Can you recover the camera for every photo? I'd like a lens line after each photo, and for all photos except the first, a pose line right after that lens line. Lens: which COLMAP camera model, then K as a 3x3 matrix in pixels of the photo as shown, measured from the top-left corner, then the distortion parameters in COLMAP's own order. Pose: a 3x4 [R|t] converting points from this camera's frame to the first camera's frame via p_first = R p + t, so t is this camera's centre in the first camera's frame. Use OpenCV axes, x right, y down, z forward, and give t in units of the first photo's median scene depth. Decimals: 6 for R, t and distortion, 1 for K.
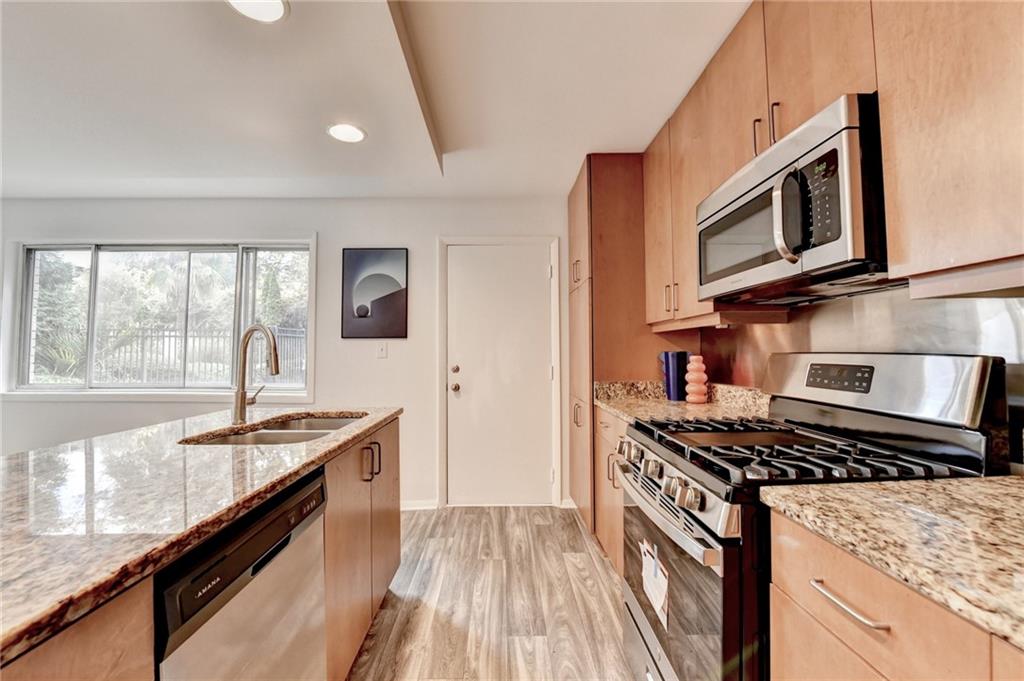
lens RADIAL K [[408.8, 0, 511.1], [0, 408.8, 344.6], [0, 0, 1]] dist [-0.020098, -0.000331]
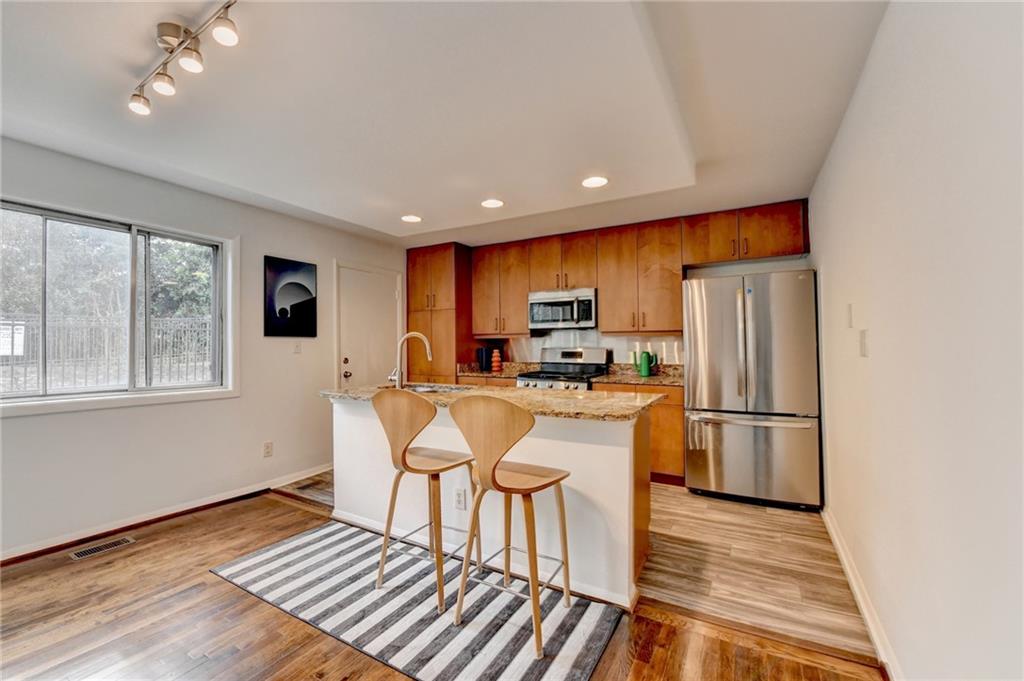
lens RADIAL K [[428.1, 0, 511.0], [0, 428.1, 343.6], [0, 0, 1]] dist [-0.020152, -0.000162]
pose [[0.511558, 0.005651, 0.859230, -1.069973], [-0.016365, 0.999861, 0.003167, -0.008987], [-0.859093, -0.015681, 0.511580, -0.177379]]
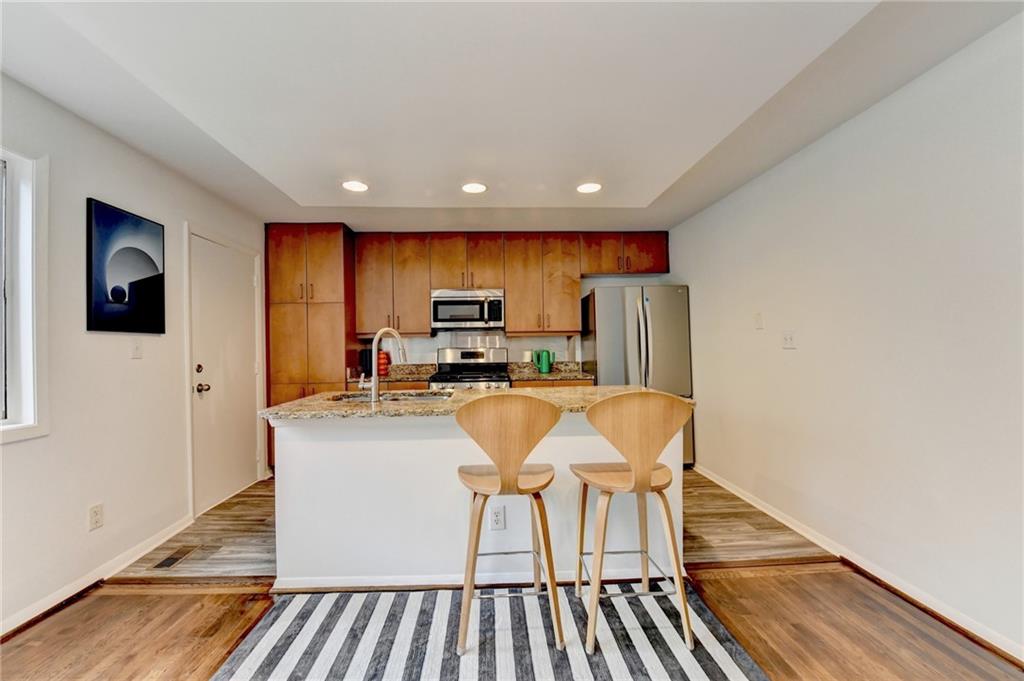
lens RADIAL K [[408.8, 0, 511.1], [0, 408.8, 344.6], [0, 0, 1]] dist [-0.020098, -0.000331]
pose [[-0.034687, 0.009742, 0.999351, -1.099765], [-0.008095, 0.999917, -0.010029, 0.009094], [-0.999365, -0.008438, -0.034605, 0.321138]]
